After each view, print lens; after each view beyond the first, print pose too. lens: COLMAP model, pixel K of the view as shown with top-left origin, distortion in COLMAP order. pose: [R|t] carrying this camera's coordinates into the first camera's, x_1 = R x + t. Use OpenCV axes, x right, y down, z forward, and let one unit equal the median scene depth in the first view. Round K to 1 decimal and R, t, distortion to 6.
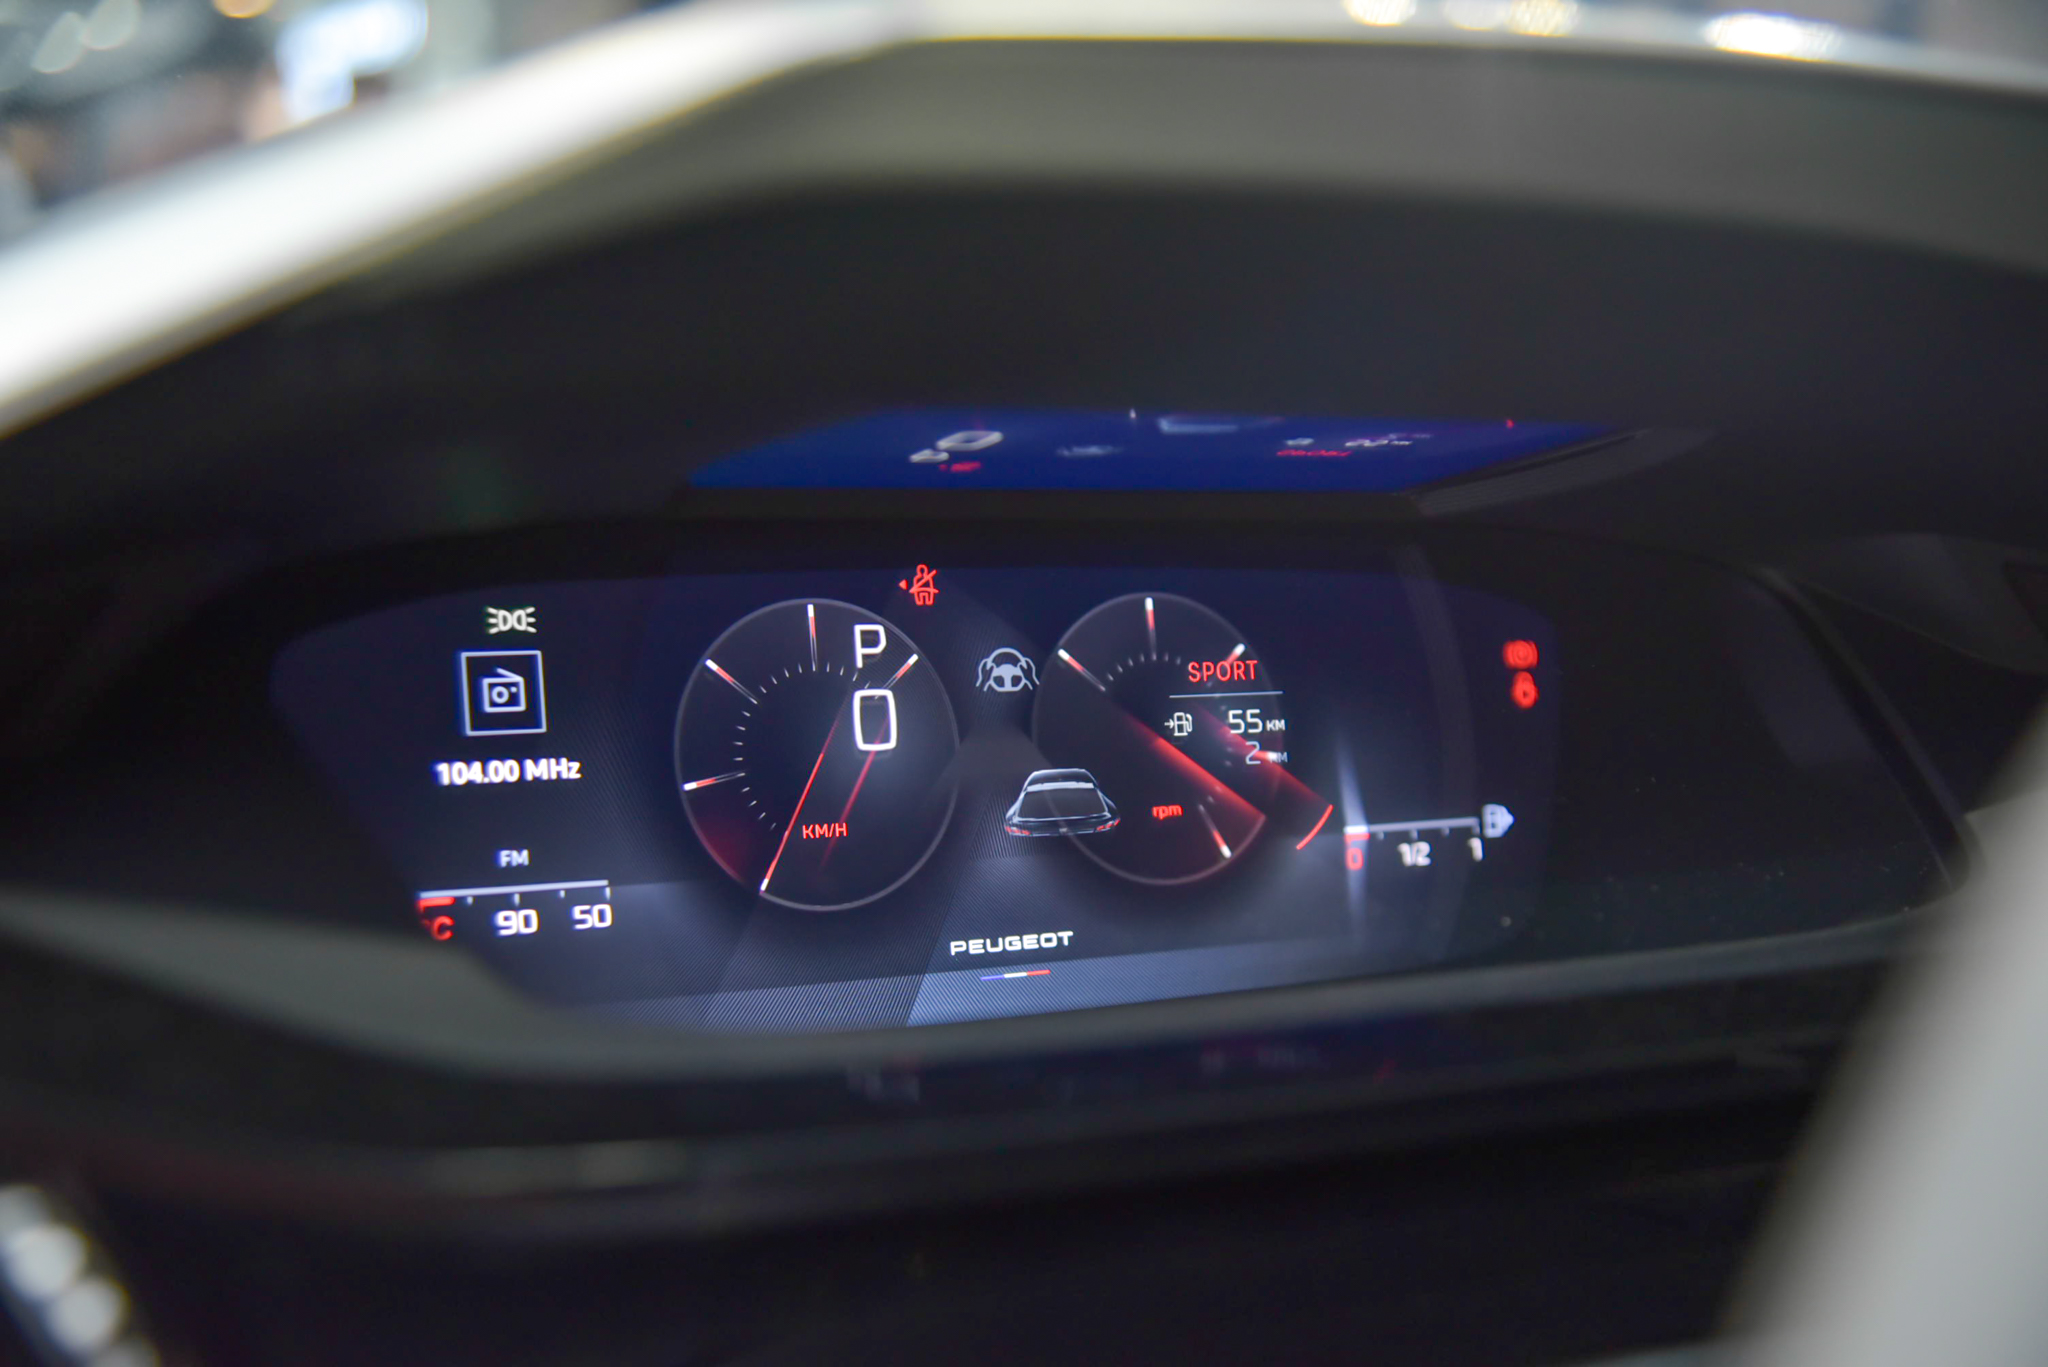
lens RADIAL K [[2867.7, 0, 1031.6], [0, 2867.7, 682.5], [0, 0, 1]] dist [0.103986, 0.000000]
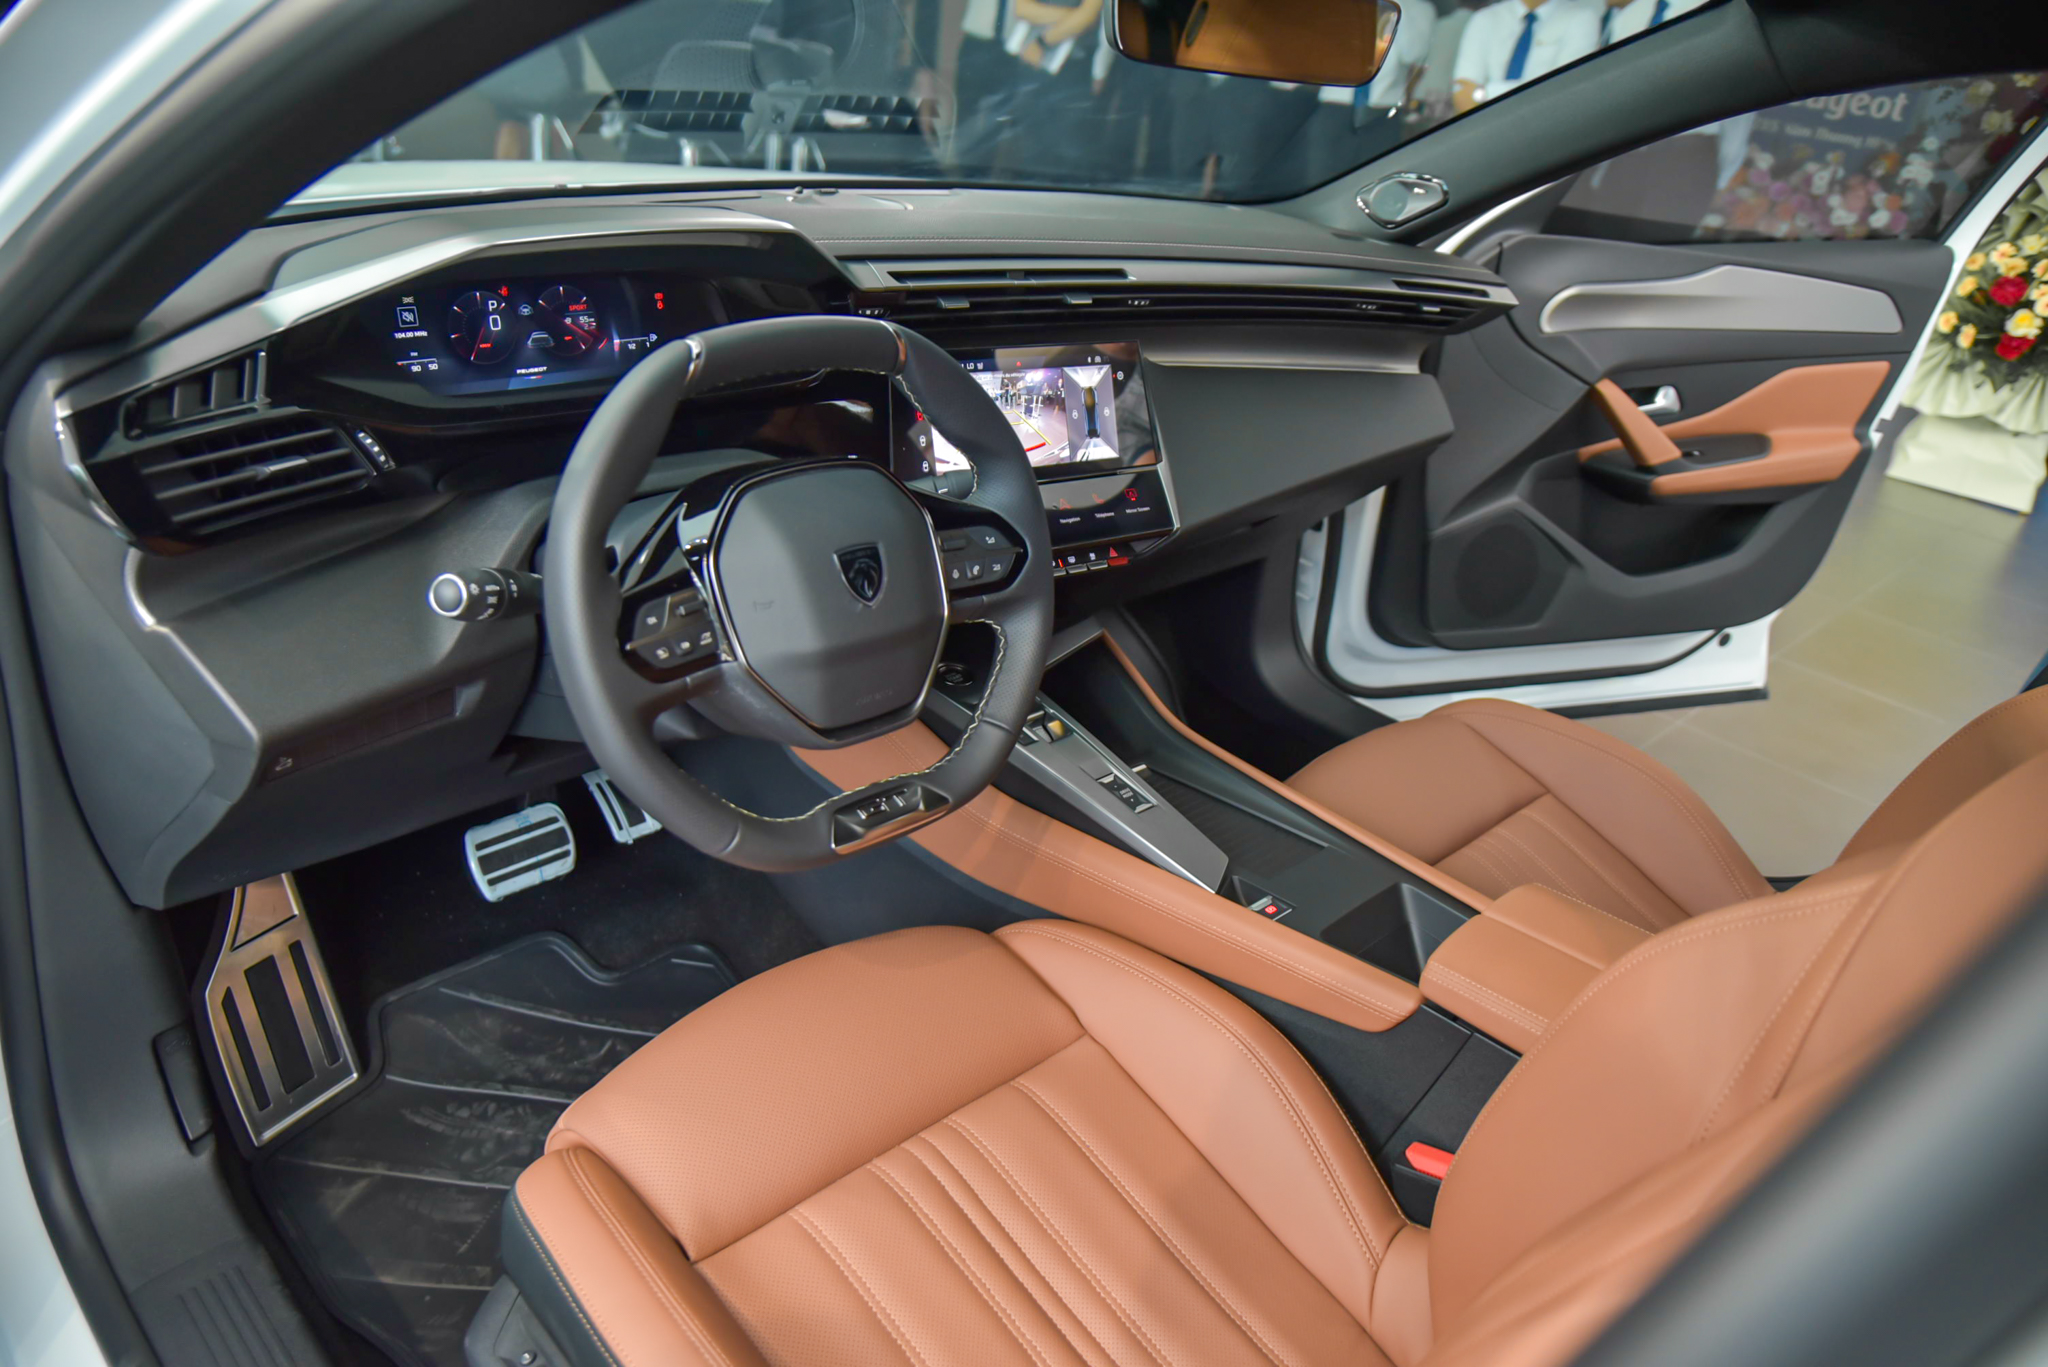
lens RADIAL K [[1397.5, 0, 1030.0], [0, 1397.5, 688.1], [0, 0, 1]] dist [-0.050226, -0.007394]
pose [[0.955964, -0.055995, 0.288092, 0.088508], [-0.049636, 0.936642, 0.346754, -0.237348], [-0.289256, -0.345784, 0.892617, -1.341329]]
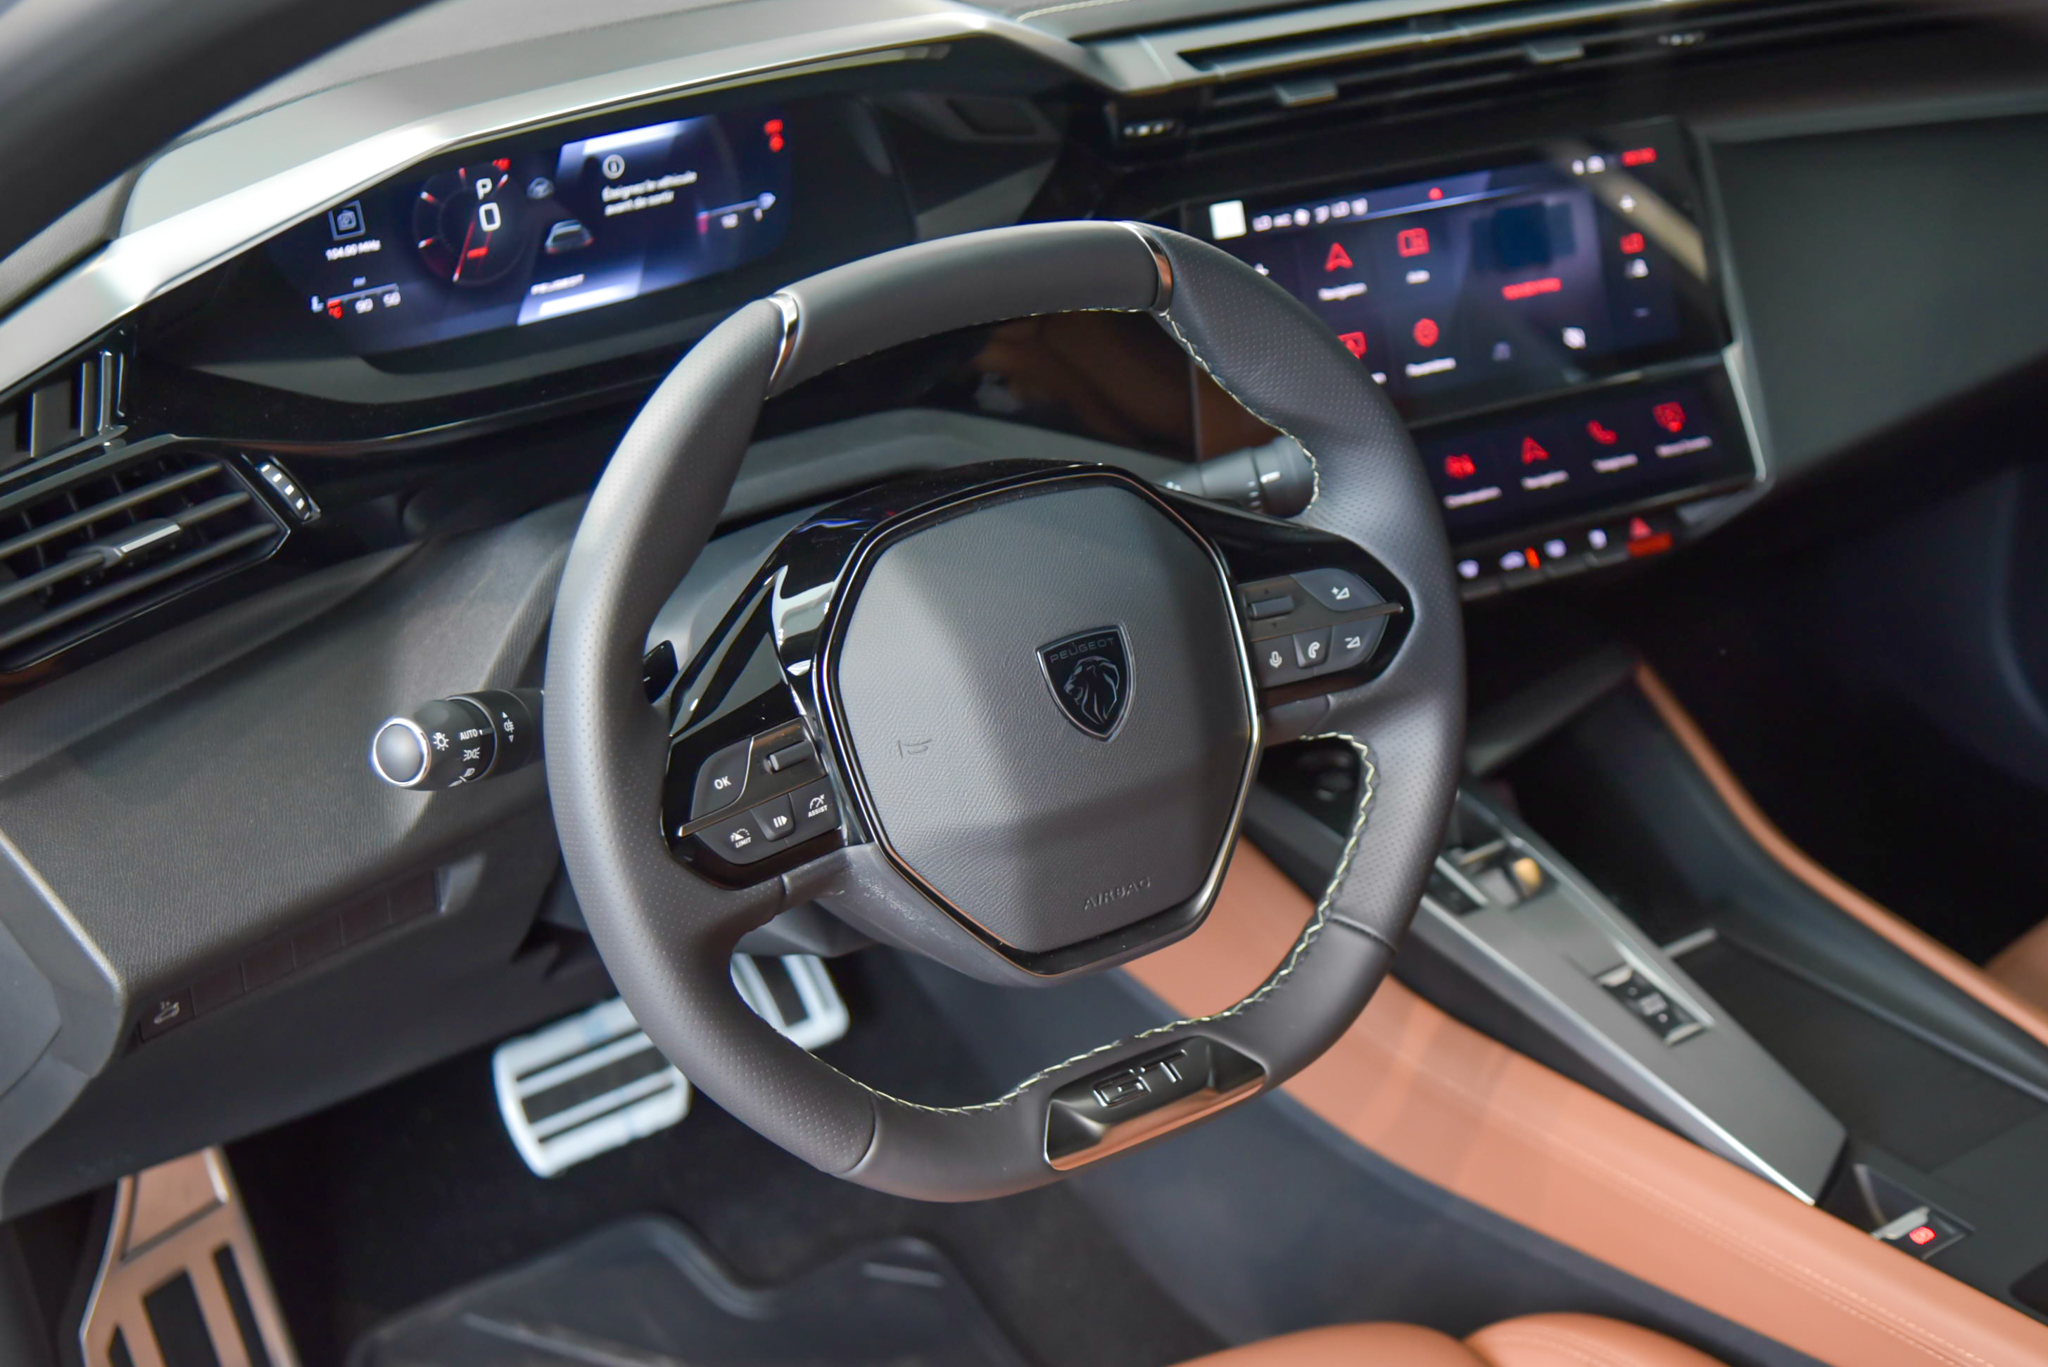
lens RADIAL K [[2810.1, 0, 1023.9], [0, 2810.1, 689.9], [0, 0, 1]] dist [-0.068207, 0.000000]
pose [[0.994222, -0.085018, 0.065532, 0.219360], [0.055411, 0.929350, 0.365019, -0.477238], [-0.091936, -0.359279, 0.928691, -1.523267]]
